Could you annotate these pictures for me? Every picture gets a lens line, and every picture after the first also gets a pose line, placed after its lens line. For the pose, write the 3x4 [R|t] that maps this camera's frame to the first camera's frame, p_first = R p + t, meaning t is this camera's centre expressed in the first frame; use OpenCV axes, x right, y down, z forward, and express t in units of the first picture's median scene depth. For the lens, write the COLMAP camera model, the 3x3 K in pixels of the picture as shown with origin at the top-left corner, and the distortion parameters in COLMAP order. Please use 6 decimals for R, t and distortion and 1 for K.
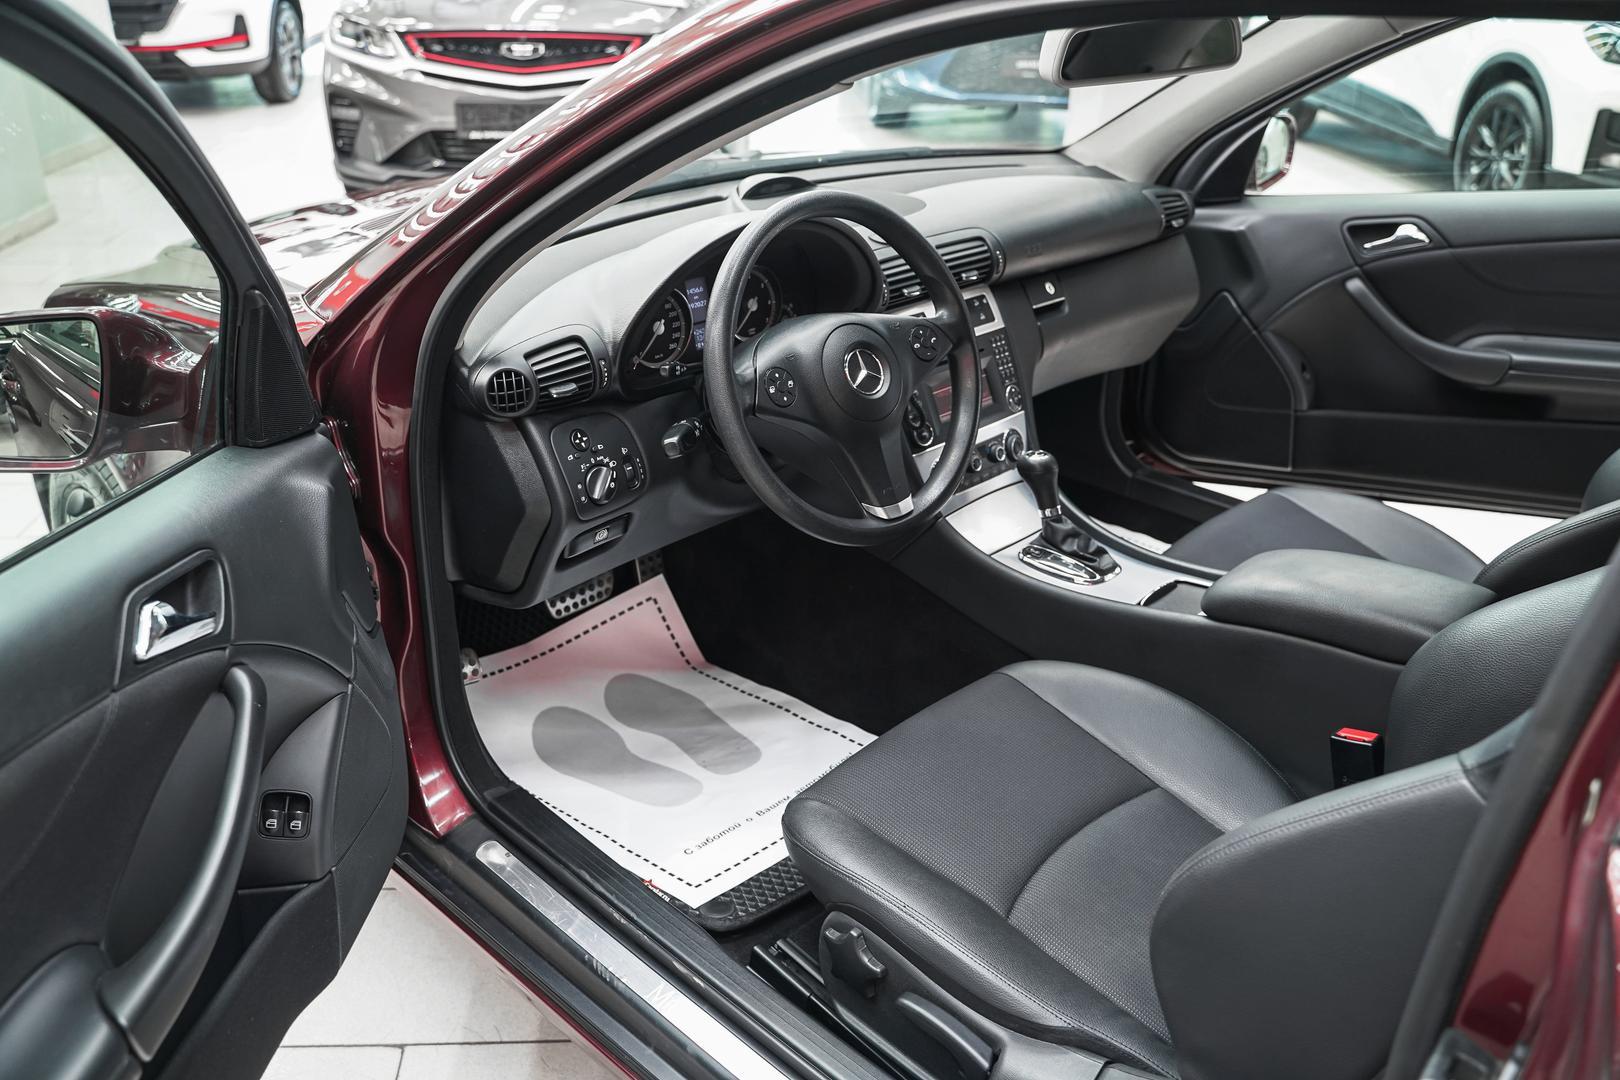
lens RADIAL K [[1326.3, 0, 810.0], [0, 1326.3, 540.0], [0, 0, 1]] dist [-0.118339, 0.090087]
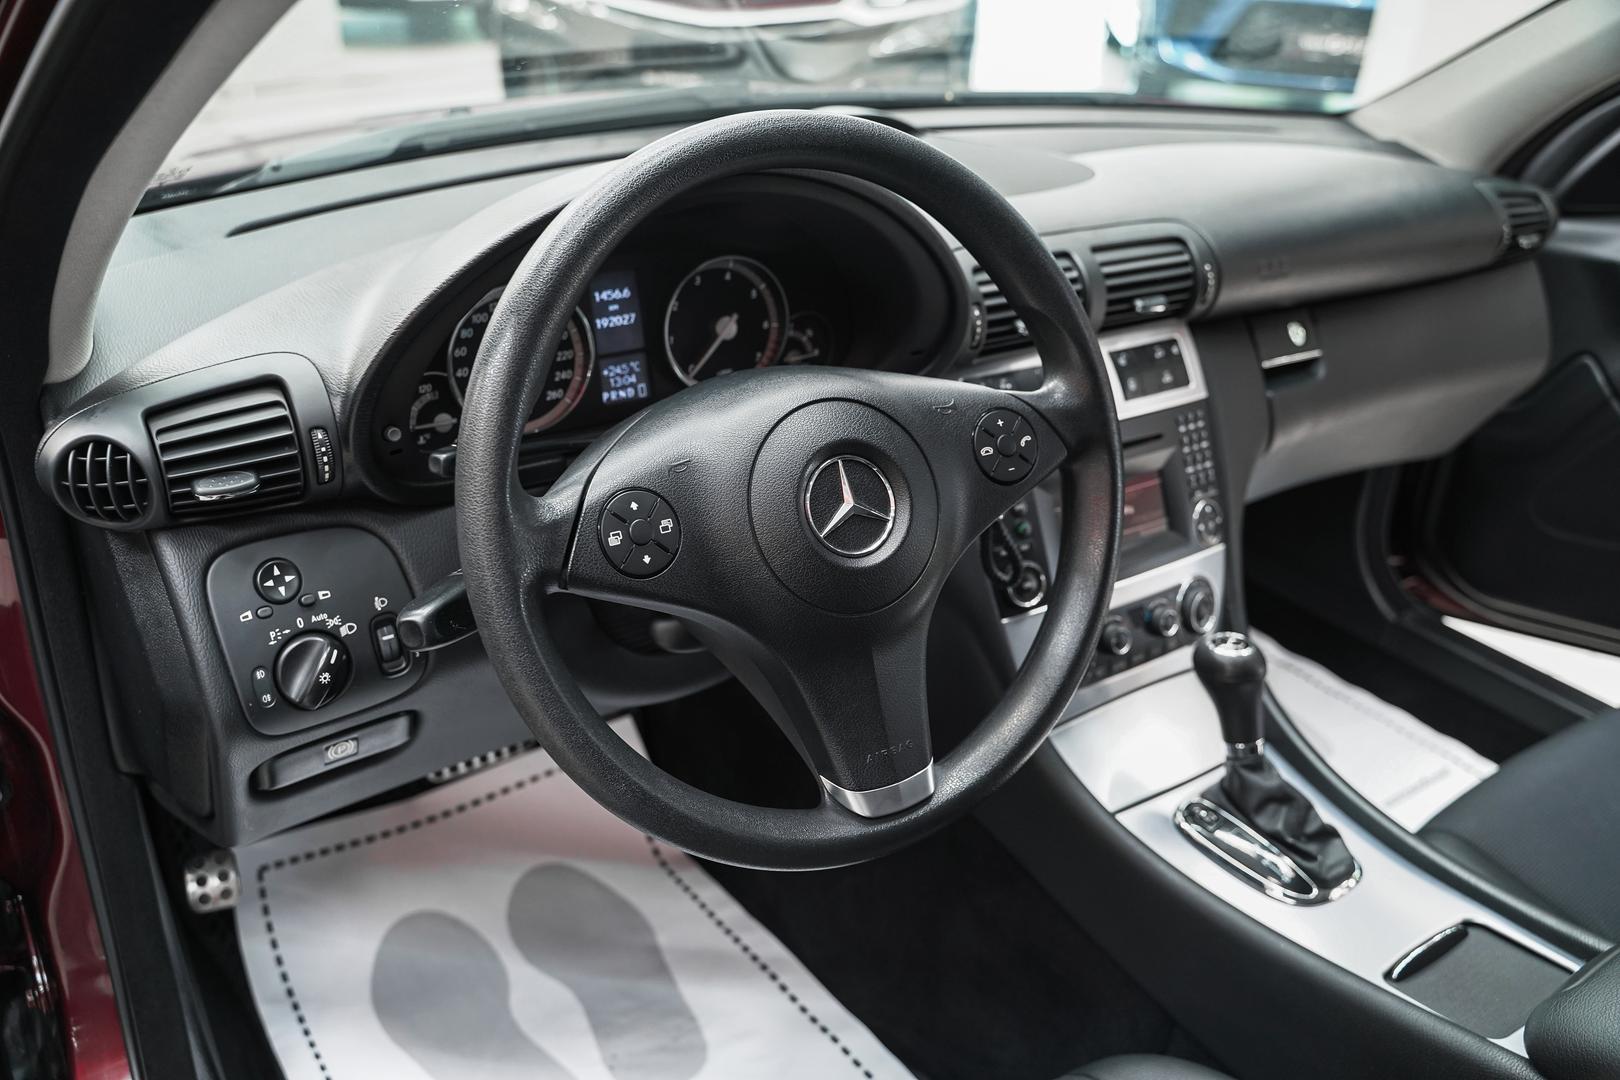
lens RADIAL K [[1326.3, 0, 810.0], [0, 1326.3, 540.0], [0, 0, 1]] dist [-0.118339, 0.090087]
pose [[0.979387, 0.114178, -0.166629, 0.084227], [-0.111366, 0.993435, 0.026152, -0.099499], [0.168521, -0.007056, 0.985673, 0.424609]]
